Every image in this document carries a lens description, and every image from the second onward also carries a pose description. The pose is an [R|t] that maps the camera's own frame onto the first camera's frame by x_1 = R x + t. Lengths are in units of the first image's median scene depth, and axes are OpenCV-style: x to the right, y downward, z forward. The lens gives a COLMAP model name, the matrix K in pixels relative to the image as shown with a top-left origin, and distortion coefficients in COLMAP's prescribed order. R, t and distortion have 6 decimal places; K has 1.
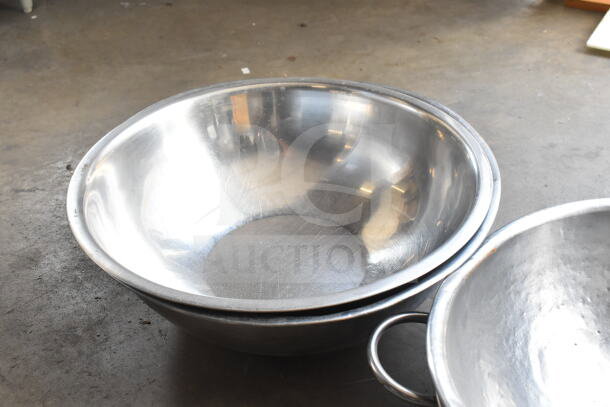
lens RADIAL K [[786.1, 0, 305.0], [0, 786.1, 203.5], [0, 0, 1]] dist [0.013824, 0.020840]
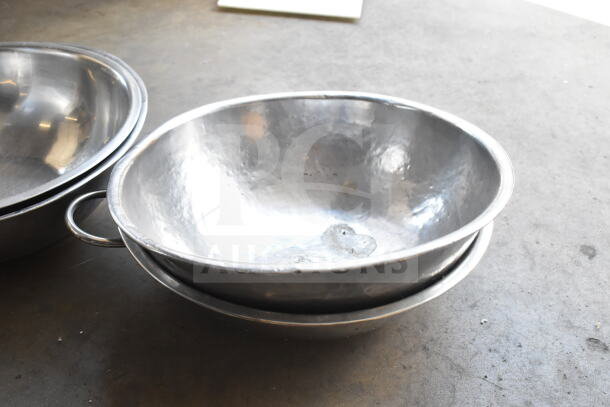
lens RADIAL K [[774.5, 0, 305.0], [0, 774.5, 203.5], [0, 0, 1]] dist [0.011369, 0.022735]
pose [[0.922326, -0.170413, 0.346805, -0.001439], [0.172486, 0.984691, 0.025131, 0.167846], [-0.345778, 0.036640, 0.937601, -0.327564]]
